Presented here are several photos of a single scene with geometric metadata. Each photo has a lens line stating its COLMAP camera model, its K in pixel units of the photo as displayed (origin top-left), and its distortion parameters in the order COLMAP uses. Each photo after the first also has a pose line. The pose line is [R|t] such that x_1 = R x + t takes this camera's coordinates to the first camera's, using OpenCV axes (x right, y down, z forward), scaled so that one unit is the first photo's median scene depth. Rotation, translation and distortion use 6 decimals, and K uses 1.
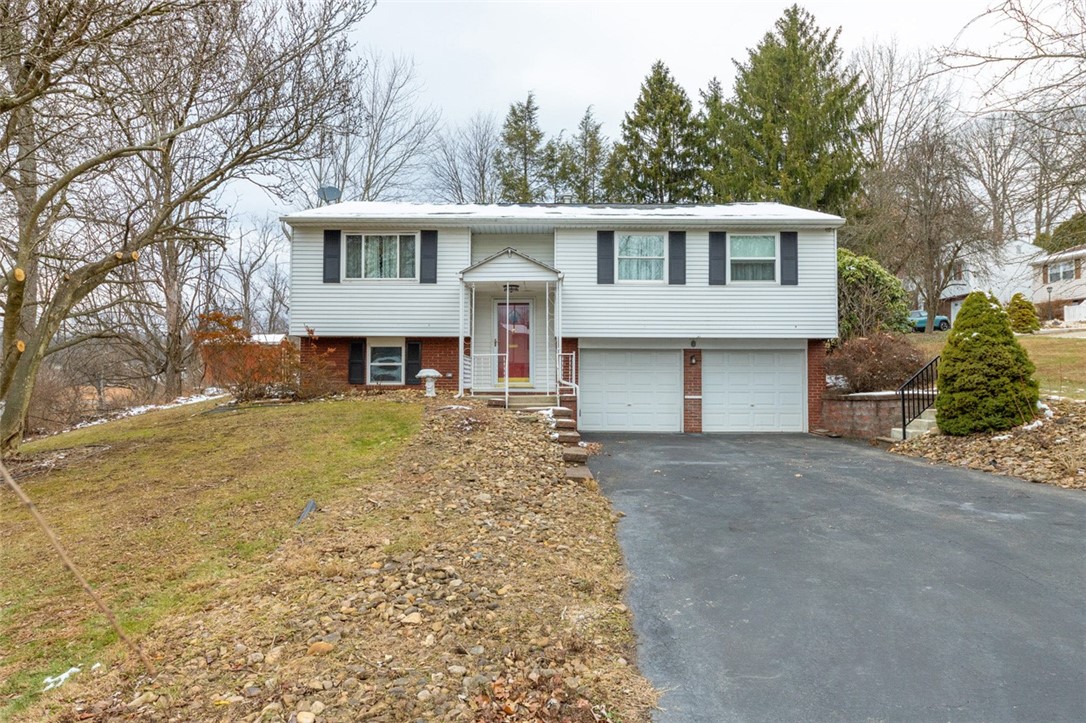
lens RADIAL K [[741.0, 0, 543.0], [0, 741.0, 361.5], [0, 0, 1]] dist [0.079067, 0.000570]
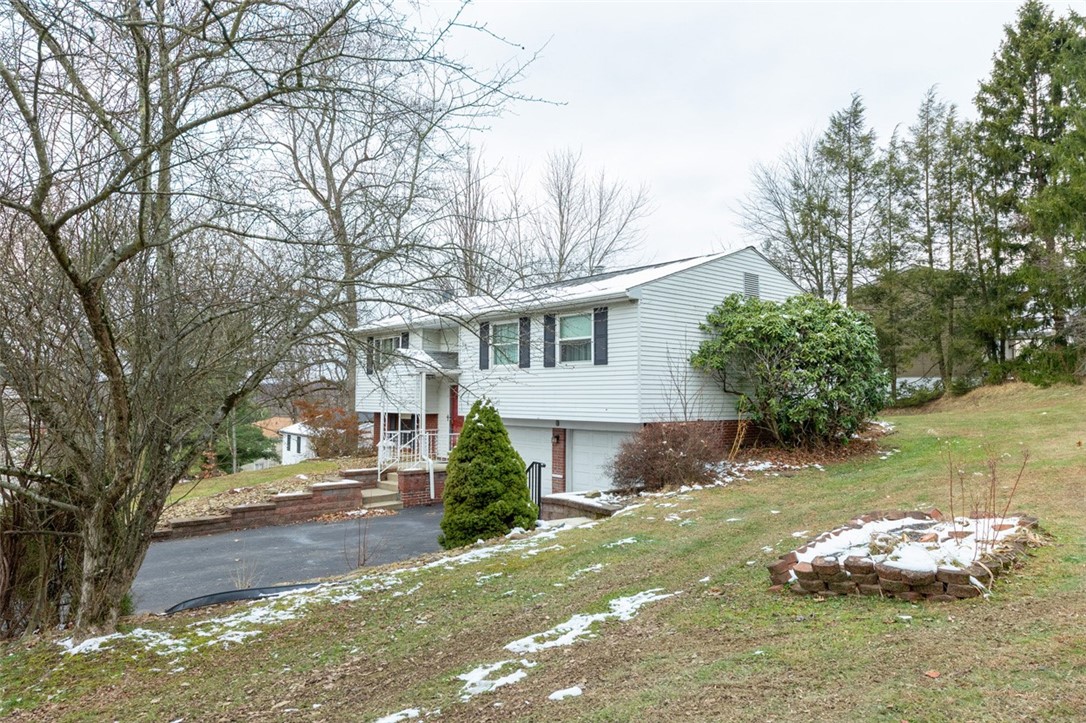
lens RADIAL K [[741.0, 0, 543.0], [0, 741.0, 361.5], [0, 0, 1]] dist [0.079067, 0.000570]
pose [[0.654682, -0.040332, -0.754827, 0.969520], [0.029856, 0.999176, -0.027493, -0.082226], [0.755314, -0.004537, 0.655347, 0.335159]]
